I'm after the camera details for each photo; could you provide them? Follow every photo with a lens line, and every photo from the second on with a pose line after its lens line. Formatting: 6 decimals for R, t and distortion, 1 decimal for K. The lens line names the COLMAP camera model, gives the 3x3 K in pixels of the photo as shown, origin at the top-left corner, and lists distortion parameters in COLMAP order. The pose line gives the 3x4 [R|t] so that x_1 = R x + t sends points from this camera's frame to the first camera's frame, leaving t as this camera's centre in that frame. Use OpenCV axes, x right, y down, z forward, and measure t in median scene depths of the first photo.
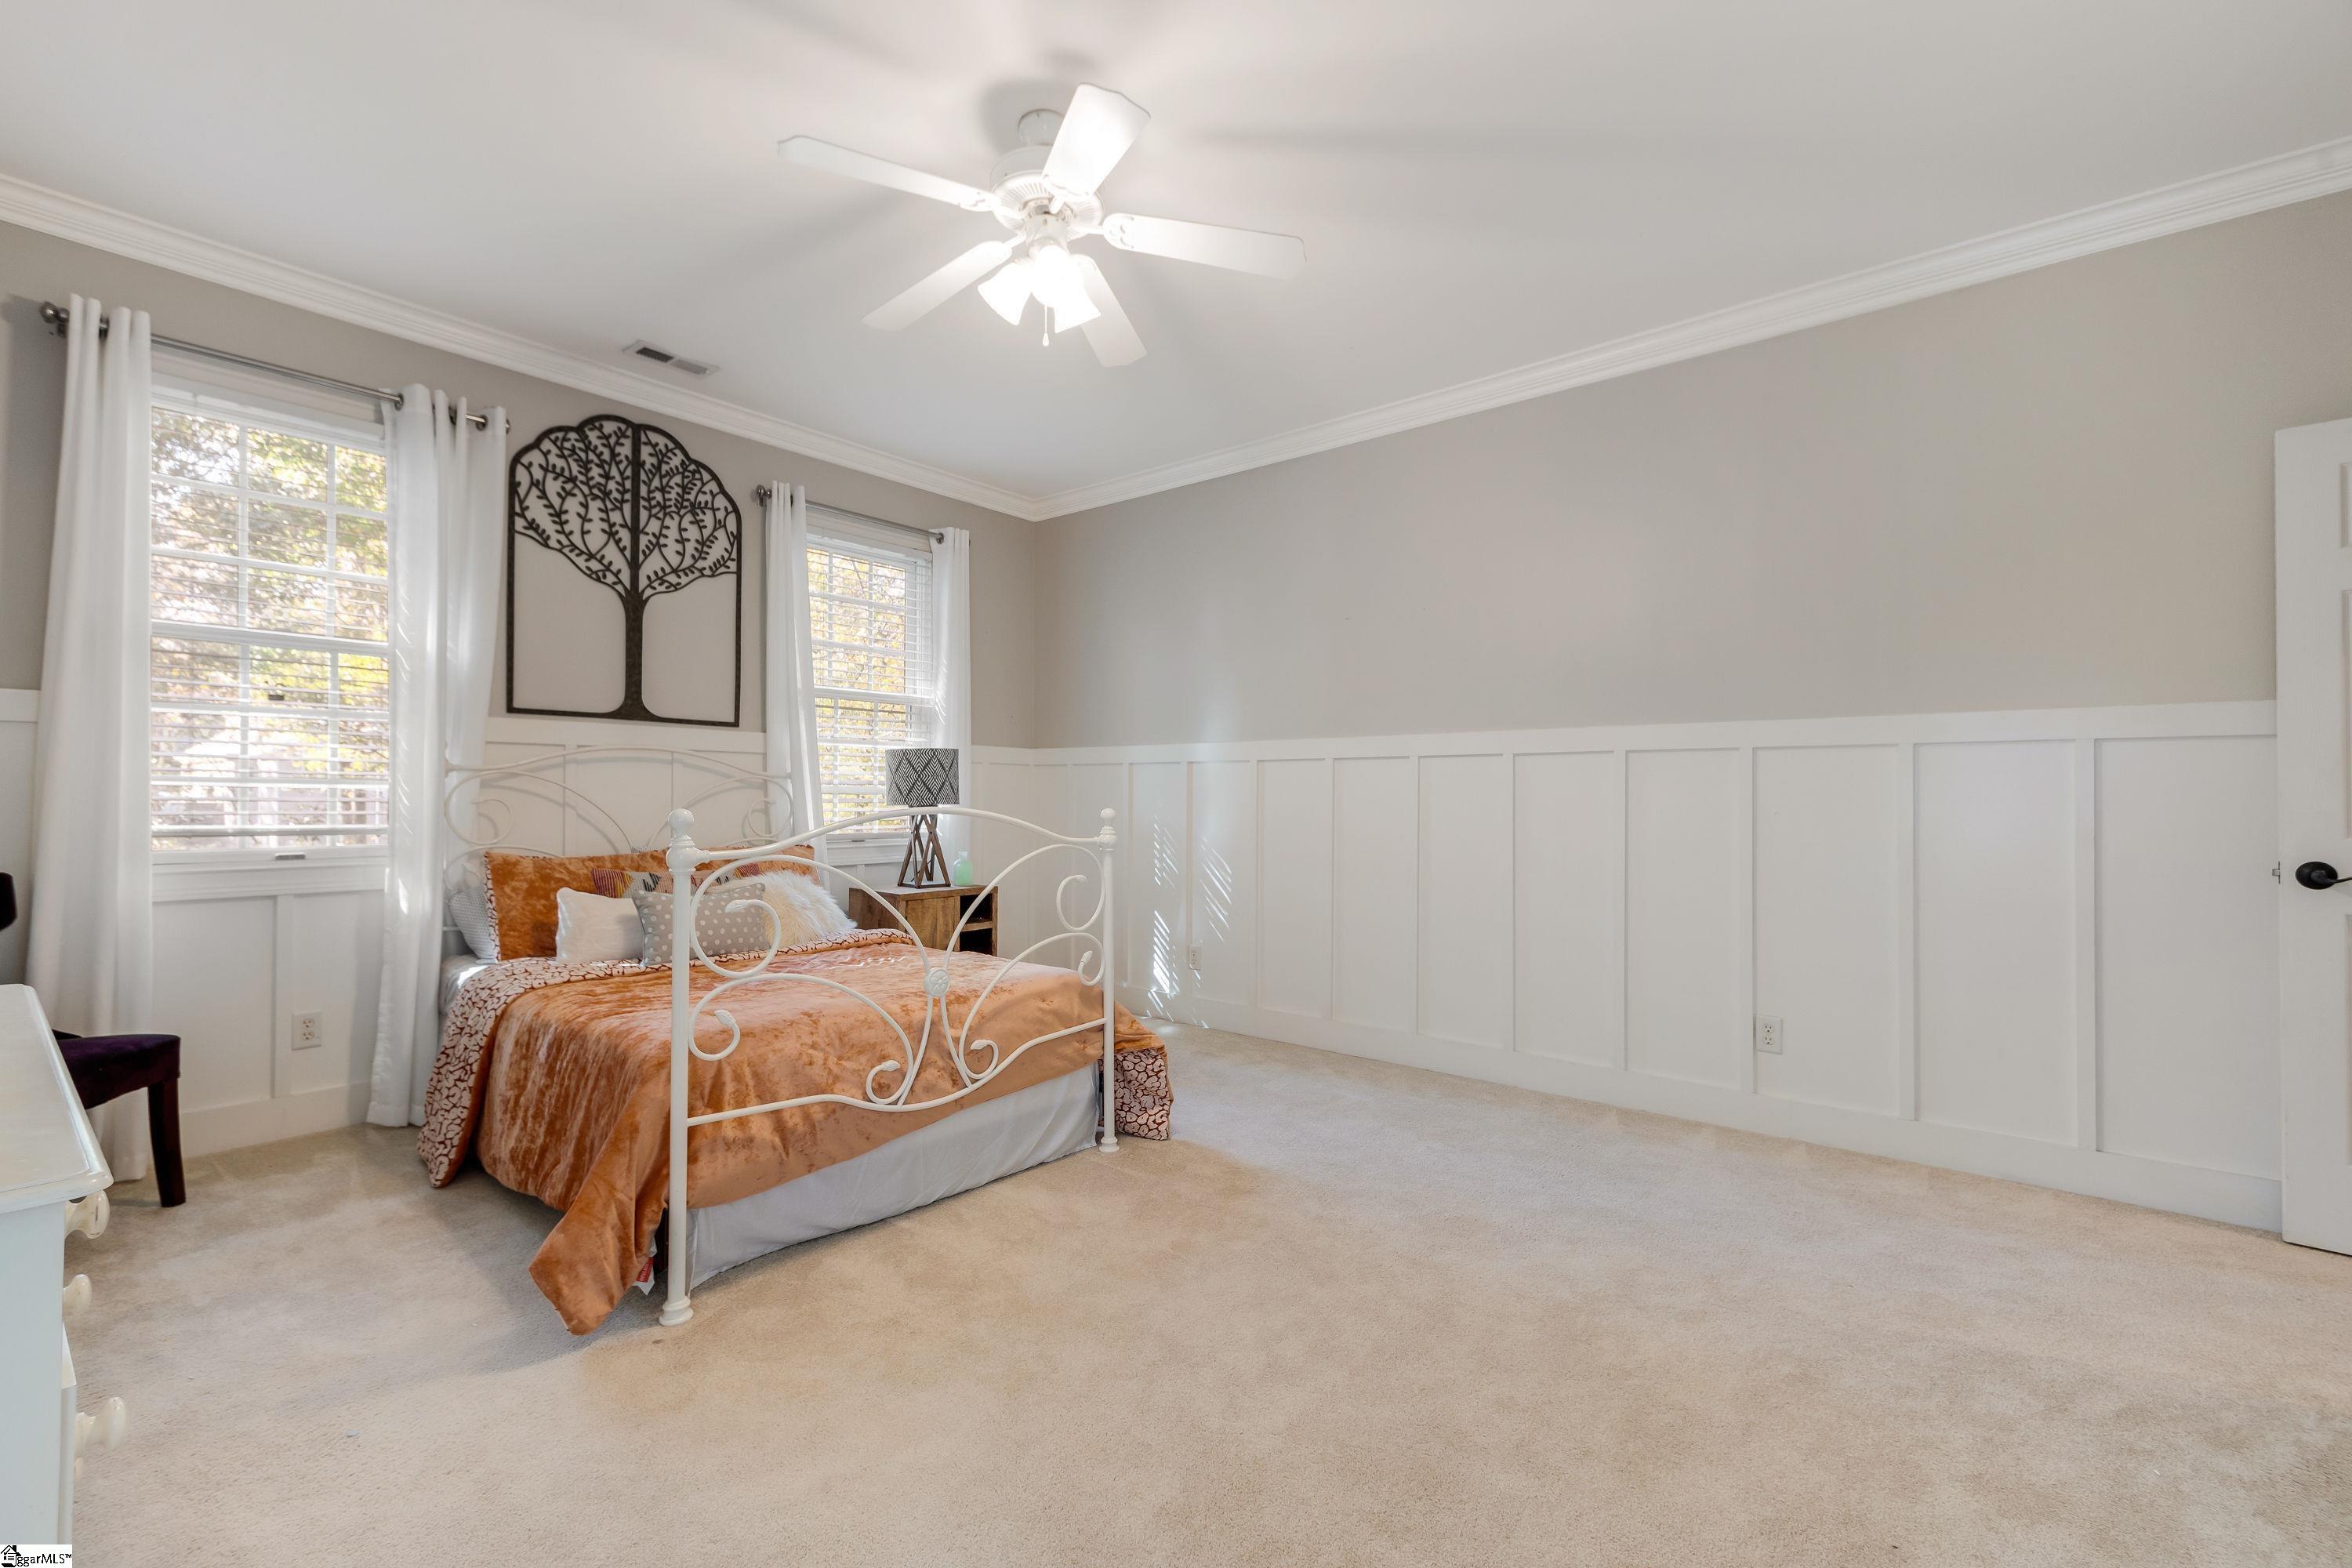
lens RADIAL K [[1045.8, 0, 1162.0], [0, 1045.8, 788.9], [0, 0, 1]] dist [-0.003332, -0.000603]
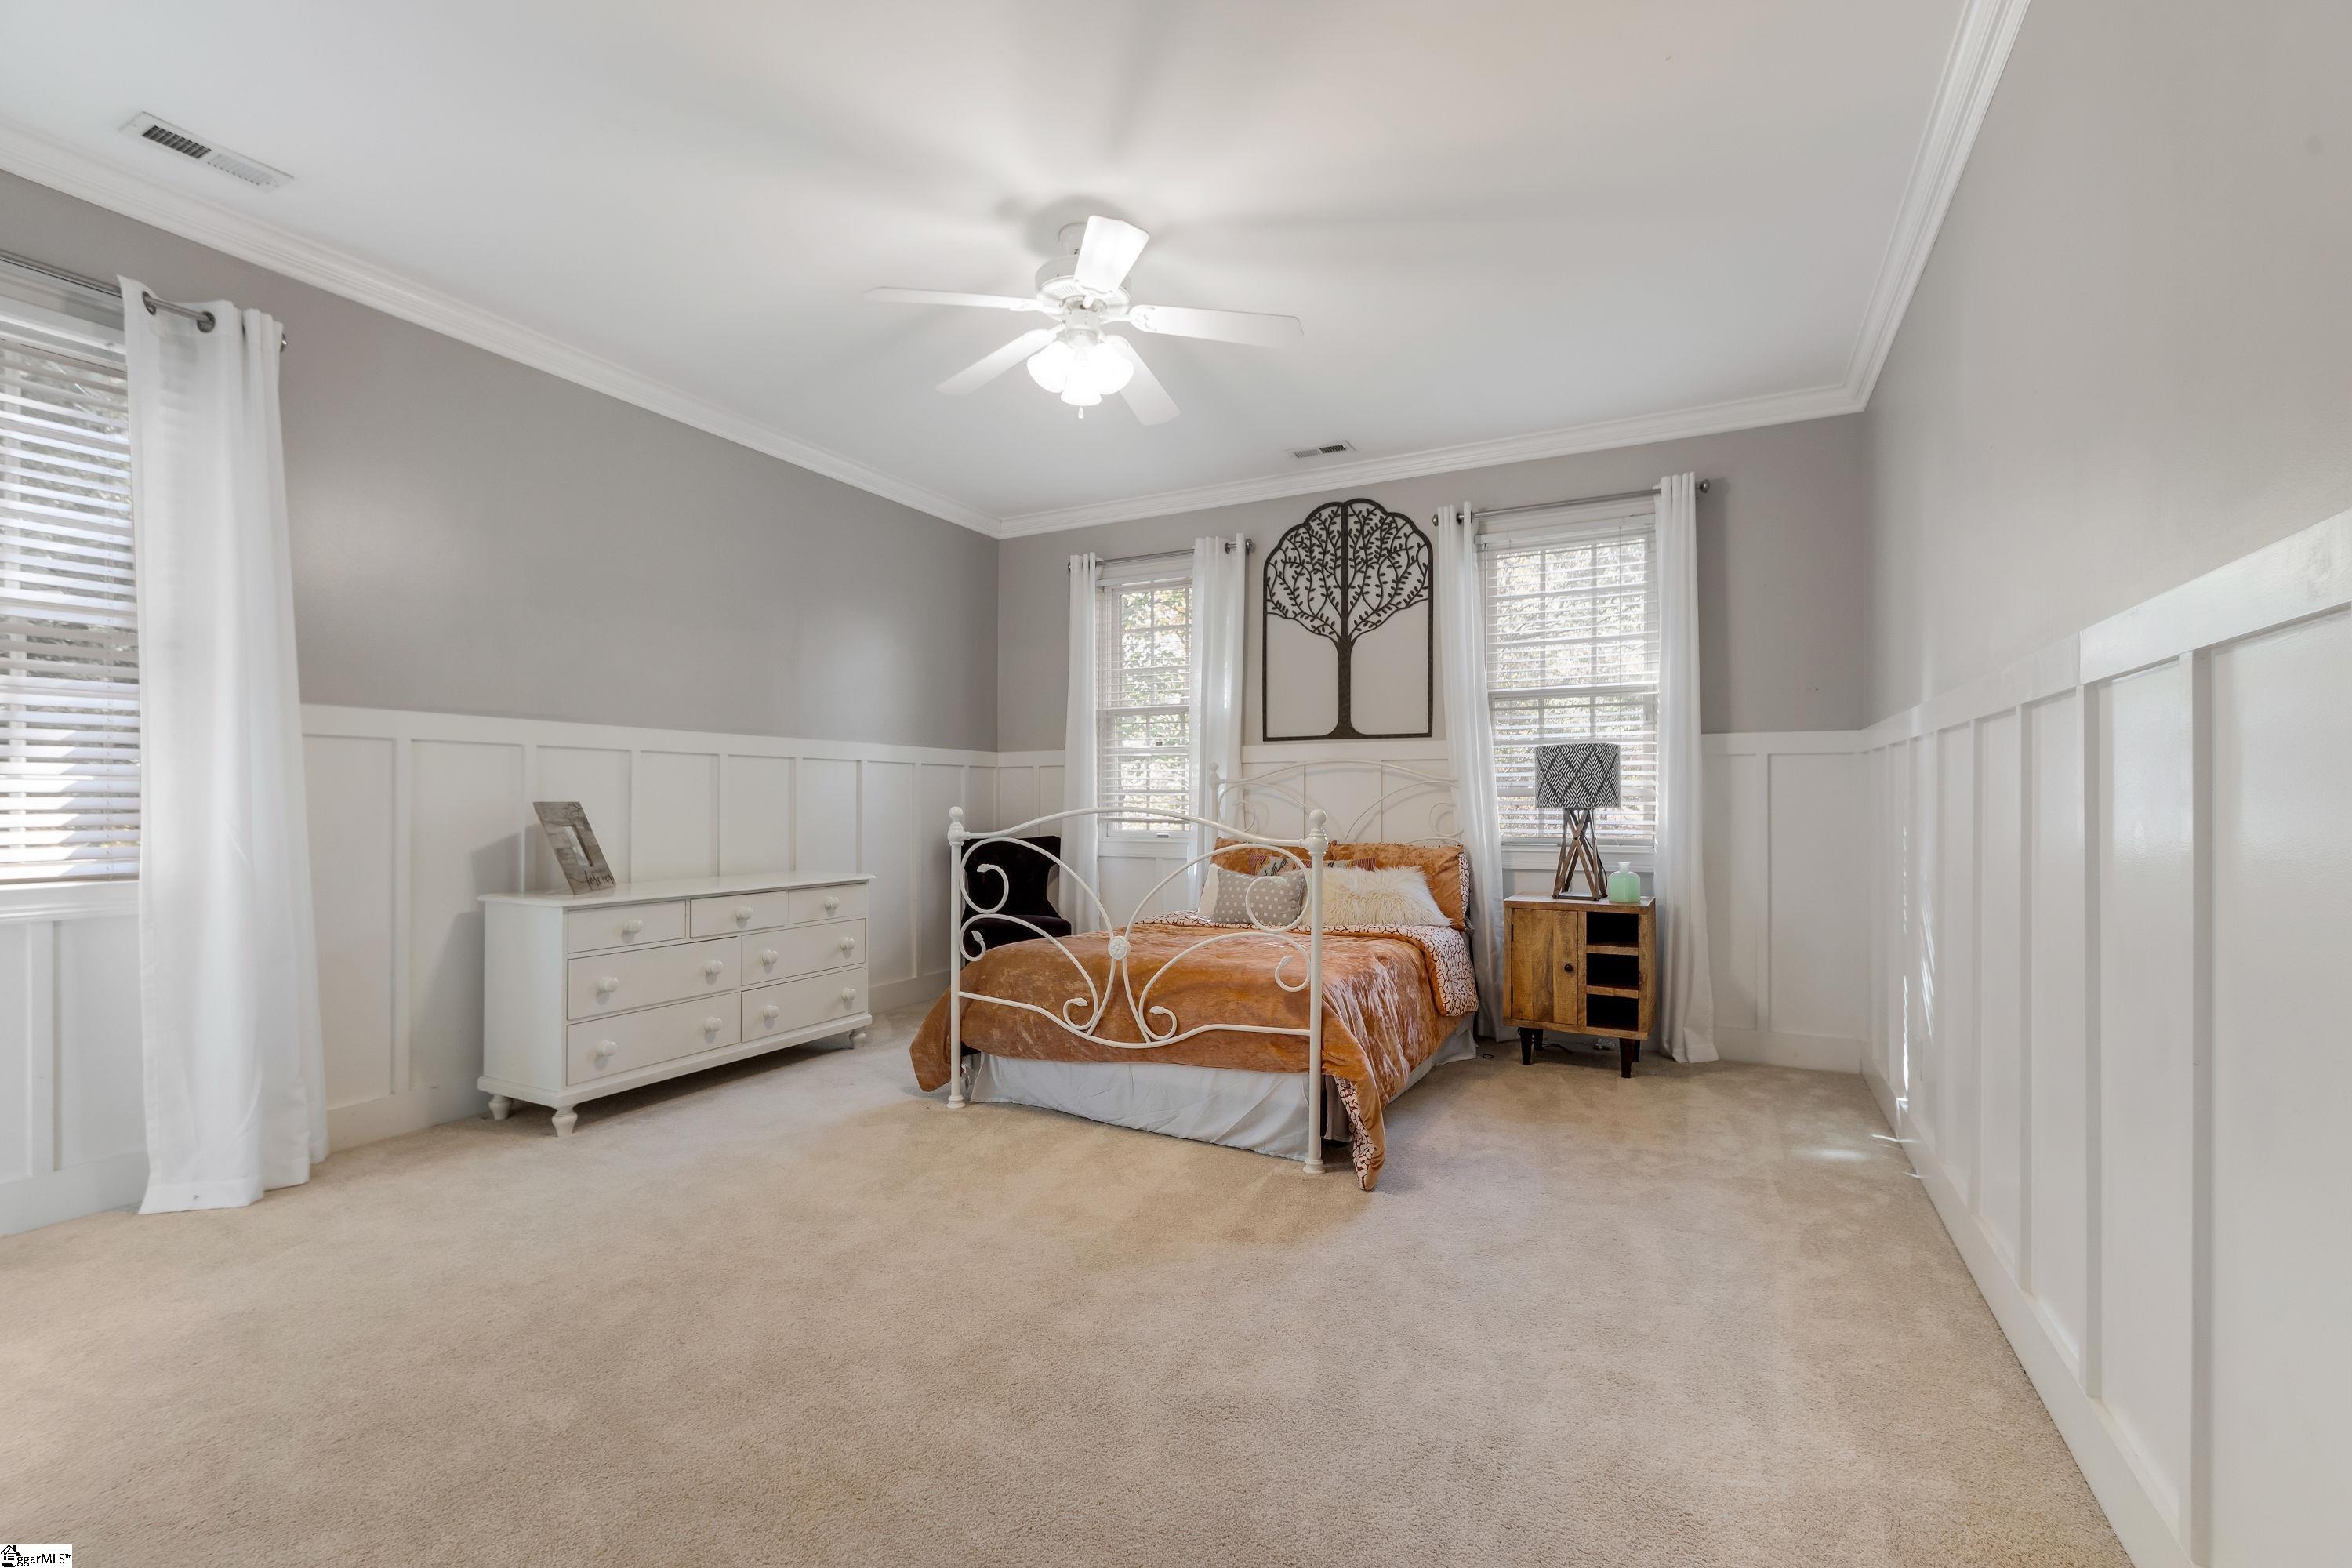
lens RADIAL K [[1045.8, 0, 1162.0], [0, 1045.8, 788.9], [0, 0, 1]] dist [-0.003332, -0.000603]
pose [[0.165096, -0.015146, -0.986161, 0.697079], [0.011049, 0.999848, -0.013507, 0.008929], [0.986216, -0.008666, 0.165238, 0.577016]]
